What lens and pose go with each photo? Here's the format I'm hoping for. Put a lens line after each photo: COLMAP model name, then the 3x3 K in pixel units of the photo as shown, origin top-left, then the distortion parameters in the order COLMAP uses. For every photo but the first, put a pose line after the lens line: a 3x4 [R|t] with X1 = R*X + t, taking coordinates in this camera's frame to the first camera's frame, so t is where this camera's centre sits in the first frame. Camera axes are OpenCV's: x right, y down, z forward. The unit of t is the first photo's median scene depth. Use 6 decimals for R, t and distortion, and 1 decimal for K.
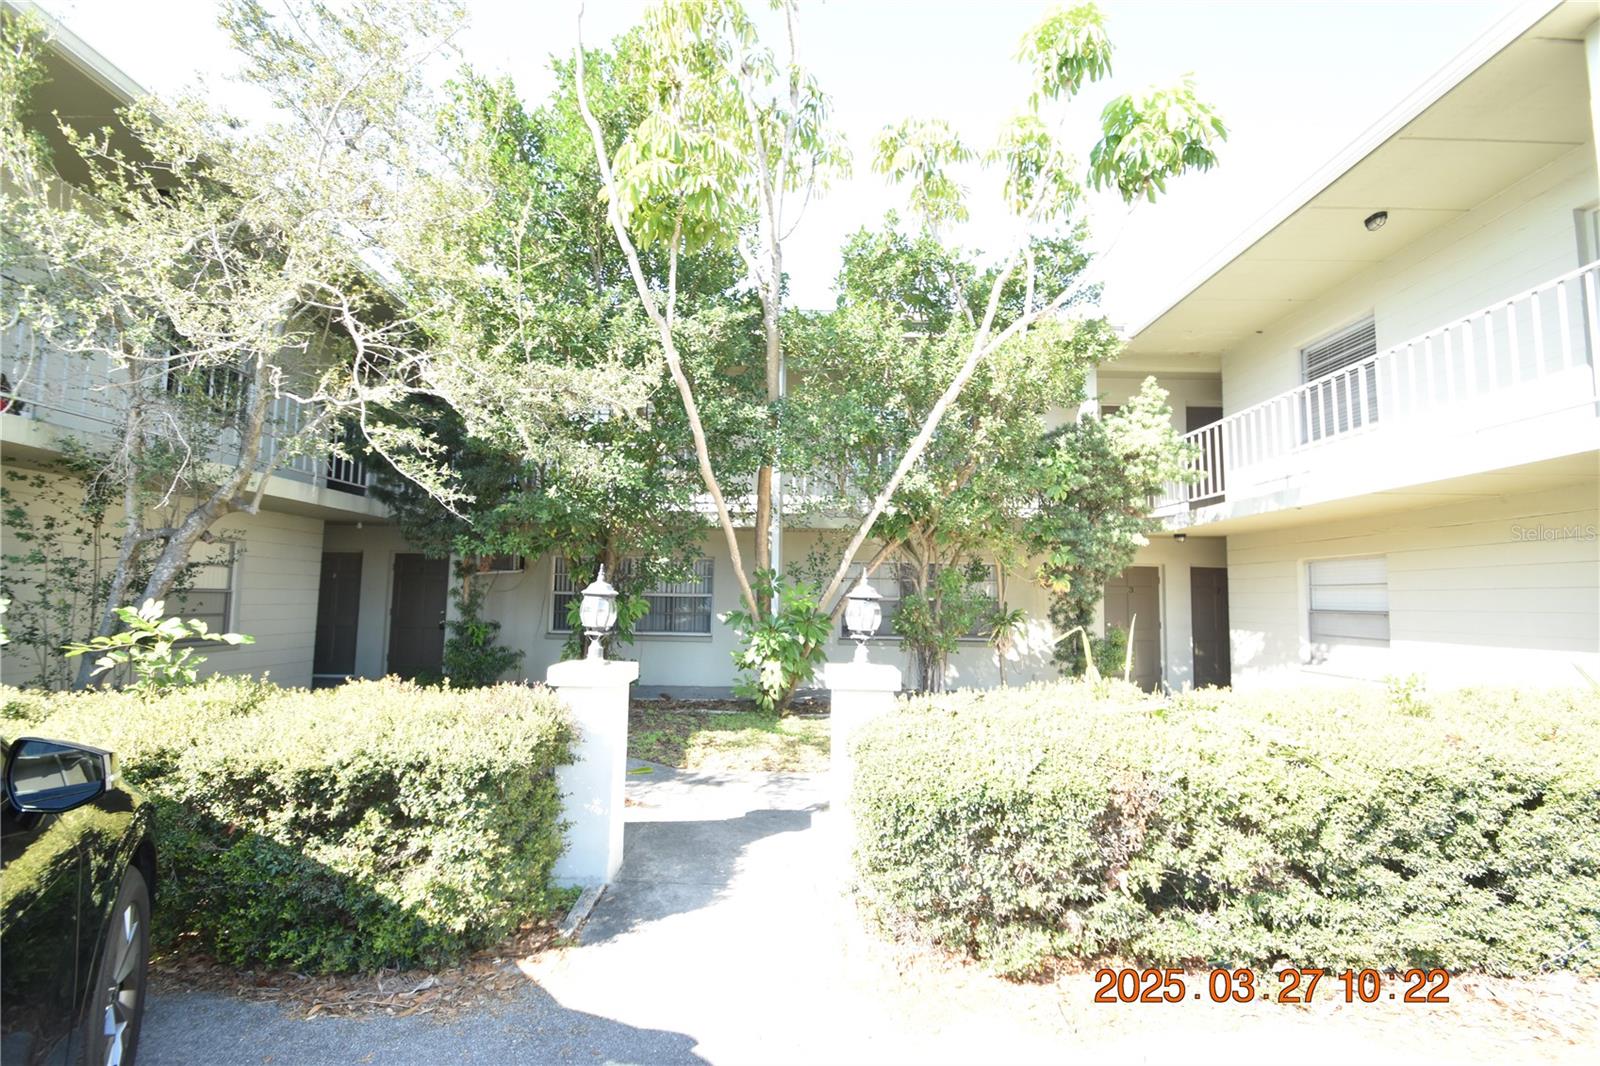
lens RADIAL K [[699.1, 0, 797.5], [0, 699.1, 540.4], [0, 0, 1]] dist [0.019432, -0.020174]
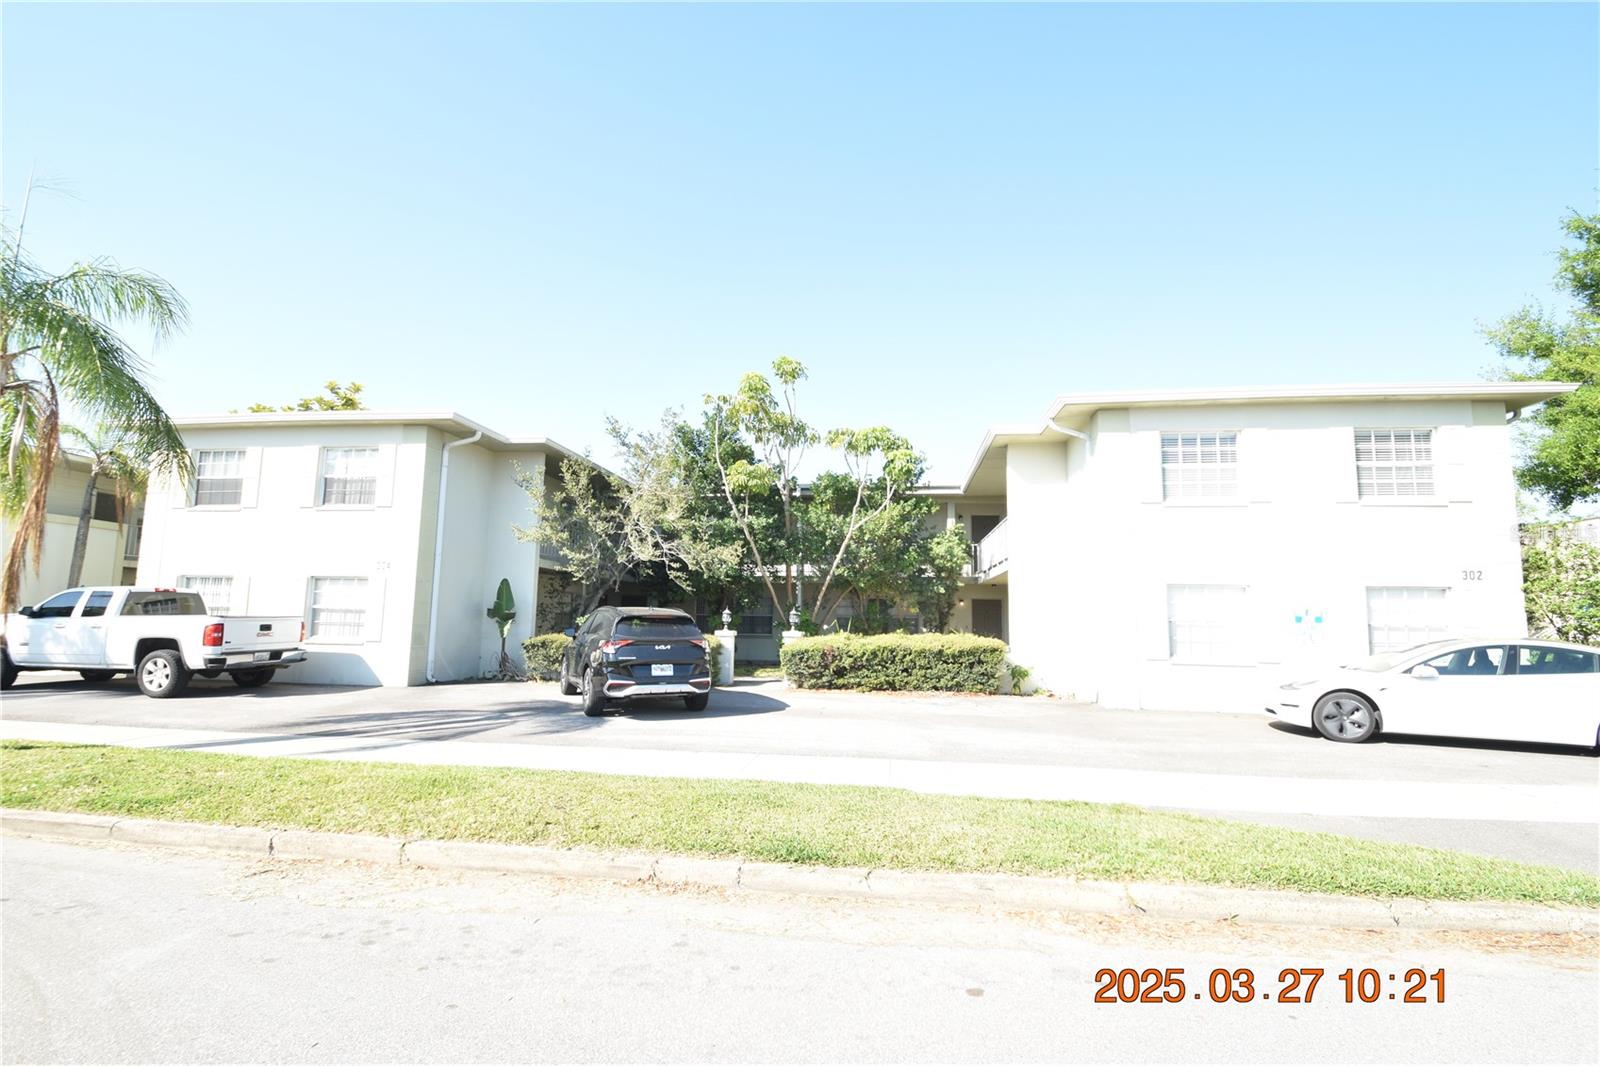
lens RADIAL K [[699.1, 0, 797.5], [0, 699.1, 540.4], [0, 0, 1]] dist [0.019432, -0.020174]
pose [[0.990504, -0.021269, -0.135832, 0.623527], [0.016806, 0.999283, -0.033915, -0.186162], [0.136456, 0.031310, 0.990151, -2.721782]]
